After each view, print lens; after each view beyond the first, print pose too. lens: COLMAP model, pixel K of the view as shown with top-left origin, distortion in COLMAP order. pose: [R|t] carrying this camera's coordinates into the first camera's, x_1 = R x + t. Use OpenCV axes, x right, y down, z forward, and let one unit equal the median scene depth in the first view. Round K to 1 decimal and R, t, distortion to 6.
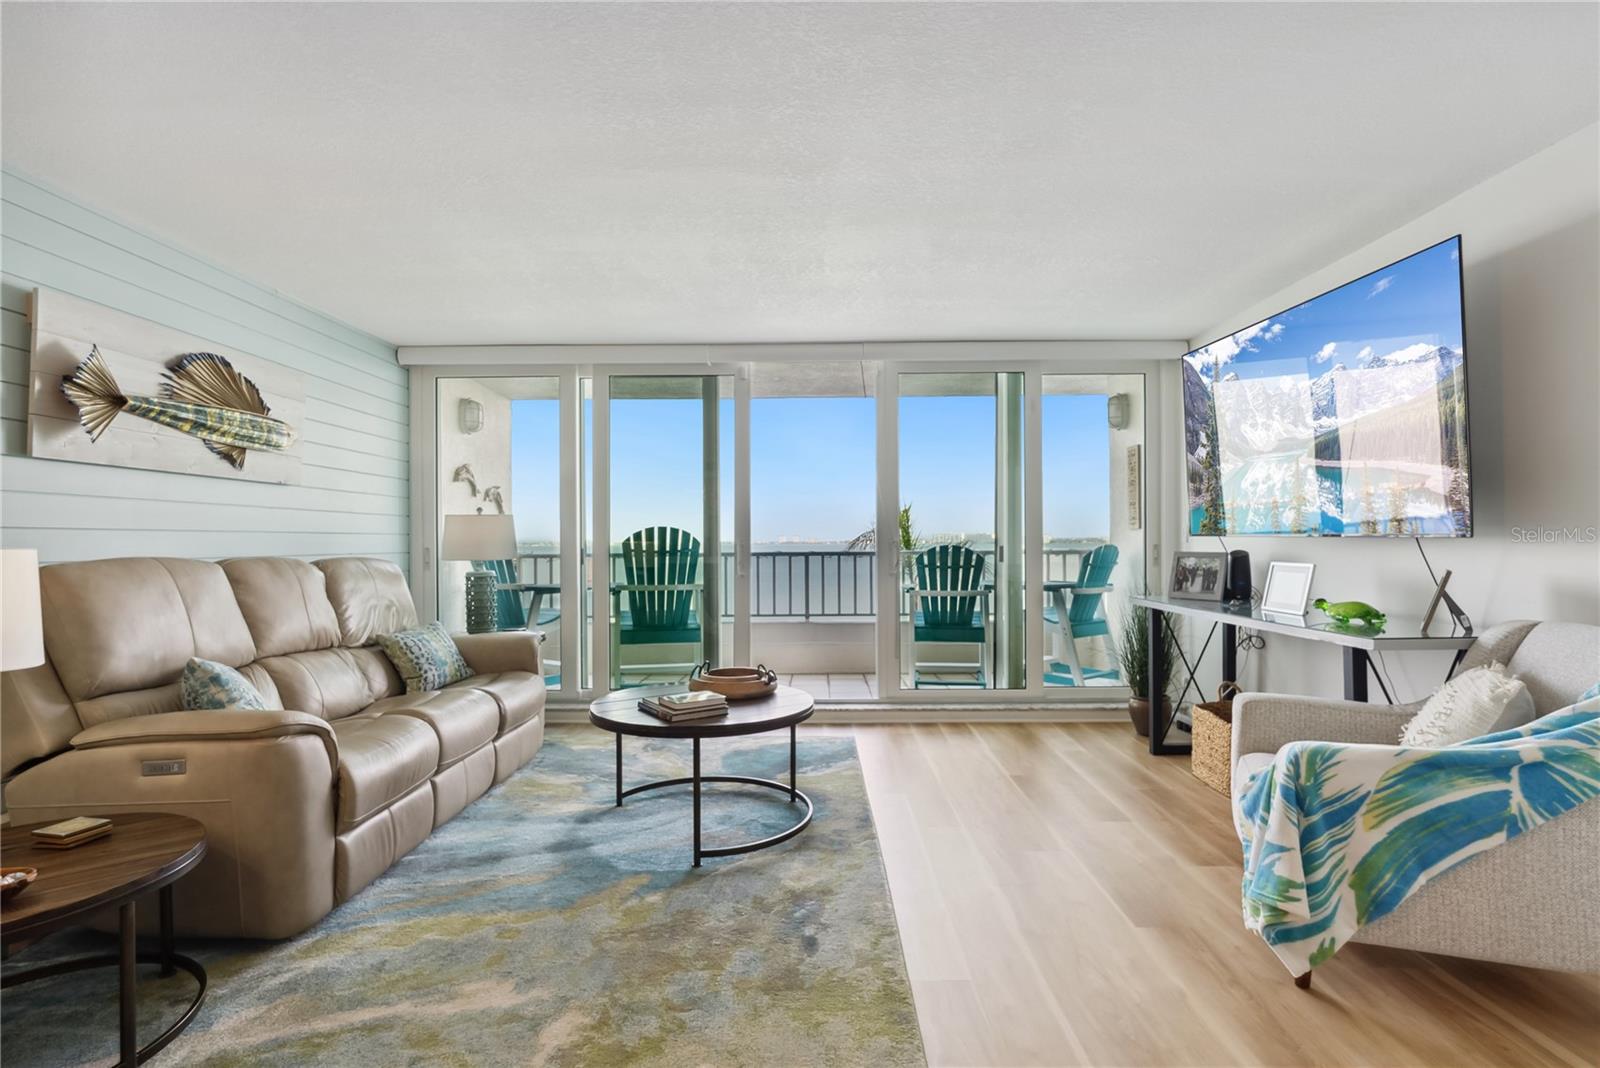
lens RADIAL K [[768.7, 0, 802.3], [0, 768.7, 541.6], [0, 0, 1]] dist [-0.017001, 0.009812]
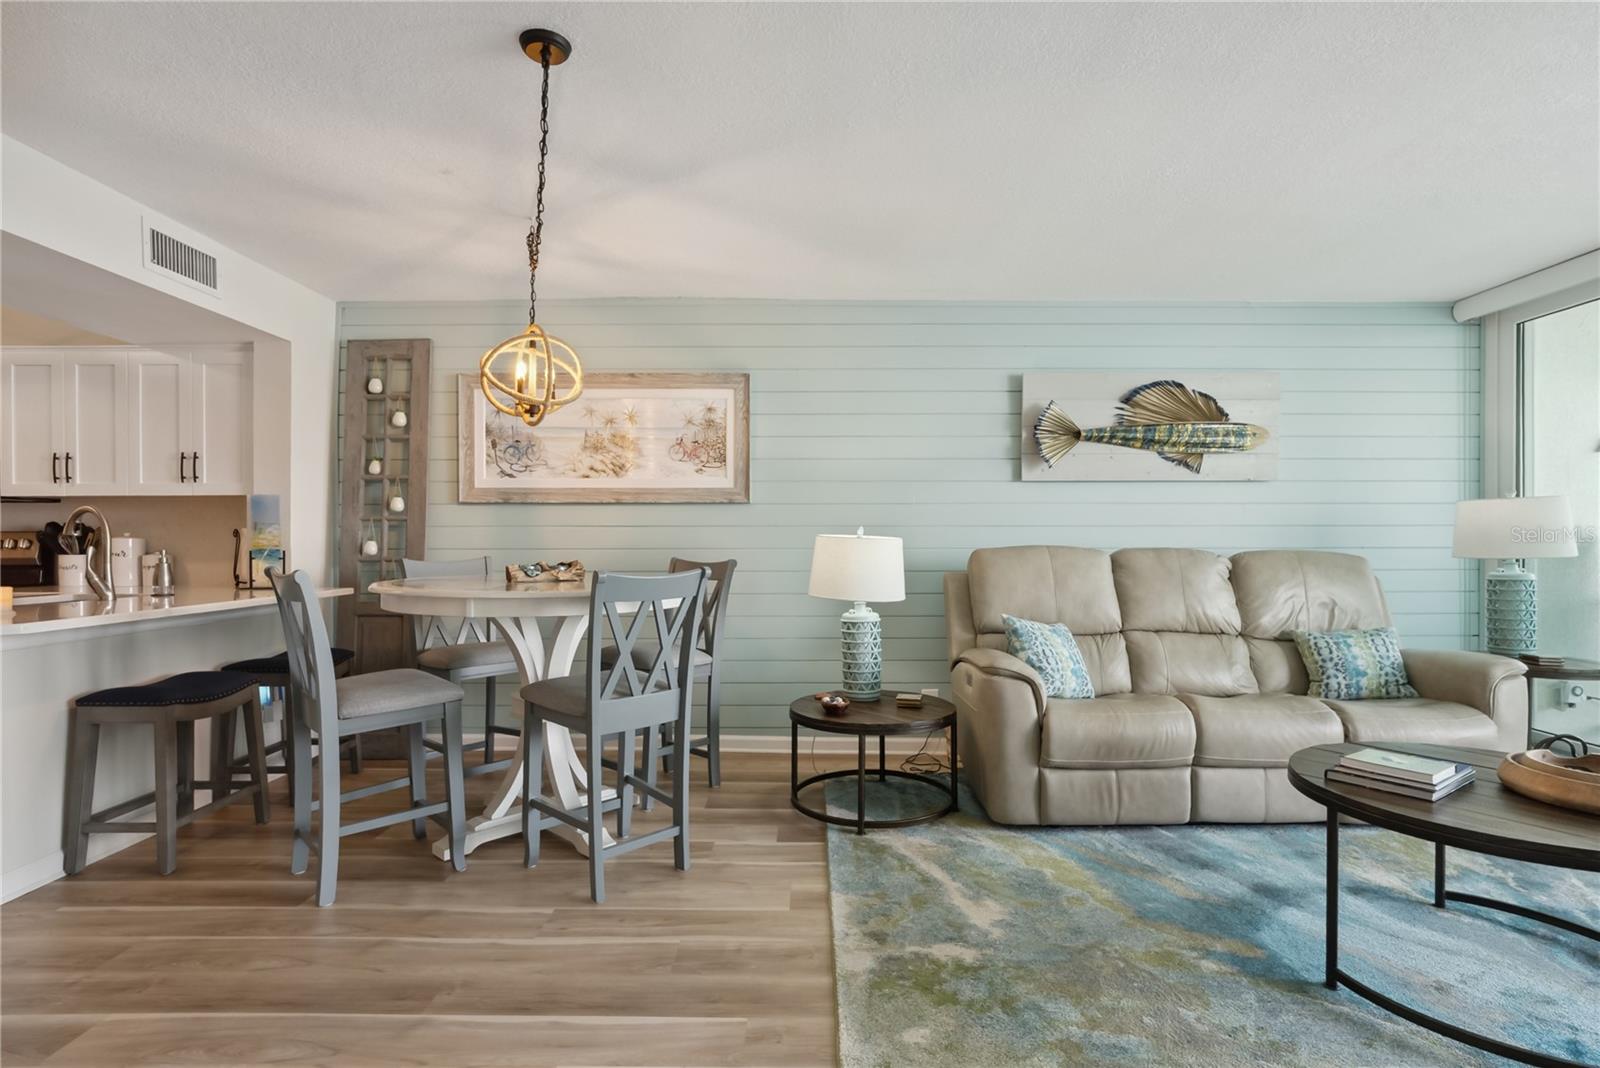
lens RADIAL K [[794.1, 0, 809.8], [0, 794.1, 545.3], [0, 0, 1]] dist [-0.018510, 0.008089]
pose [[0.014335, 0.010403, -0.999843, 0.463241], [0.001655, 0.999944, 0.010428, 0.002889], [0.999896, -0.001804, 0.014317, 0.401404]]
